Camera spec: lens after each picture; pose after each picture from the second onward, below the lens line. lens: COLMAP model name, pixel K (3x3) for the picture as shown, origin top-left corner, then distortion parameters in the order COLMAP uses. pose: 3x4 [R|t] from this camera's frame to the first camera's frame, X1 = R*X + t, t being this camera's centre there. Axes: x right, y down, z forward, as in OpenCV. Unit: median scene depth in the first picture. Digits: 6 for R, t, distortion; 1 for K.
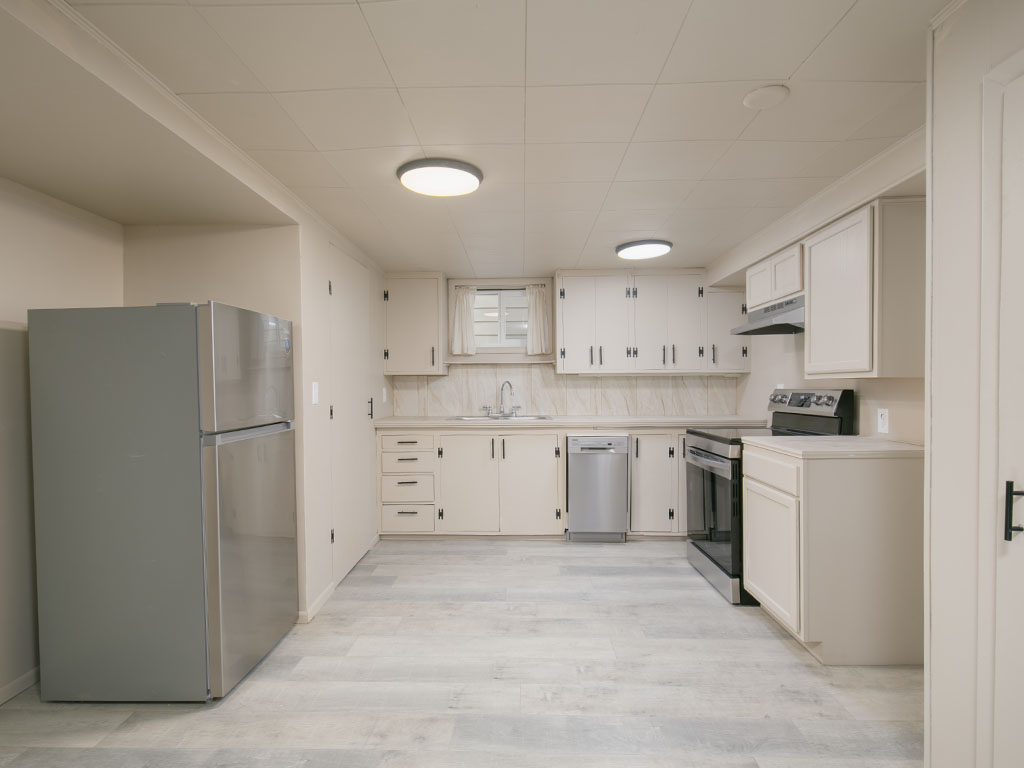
lens RADIAL K [[533.1, 0, 509.0], [0, 533.1, 392.4], [0, 0, 1]] dist [0.003362, 0.000093]
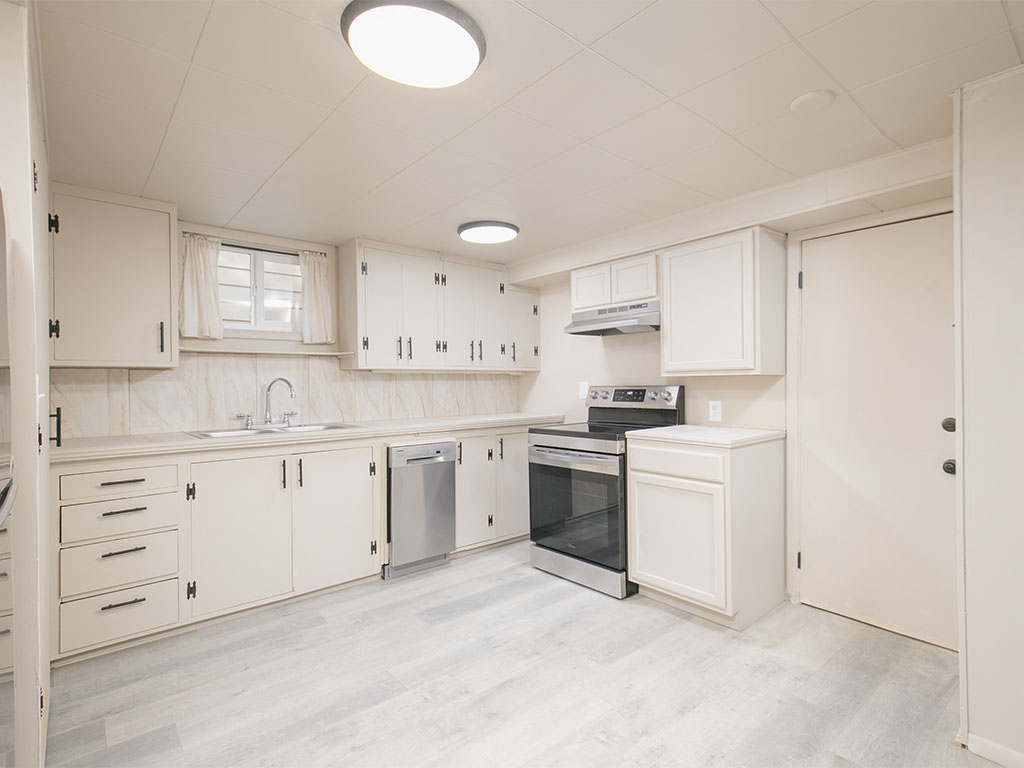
lens RADIAL K [[516.0, 0, 493.9], [0, 516.0, 382.4], [0, 0, 1]] dist [0.015003, -0.000967]
pose [[0.720541, 0.000729, 0.693412, -0.308191], [0.014264, 0.999772, -0.015873, -0.000117], [-0.693266, 0.021329, 0.720366, 0.325333]]
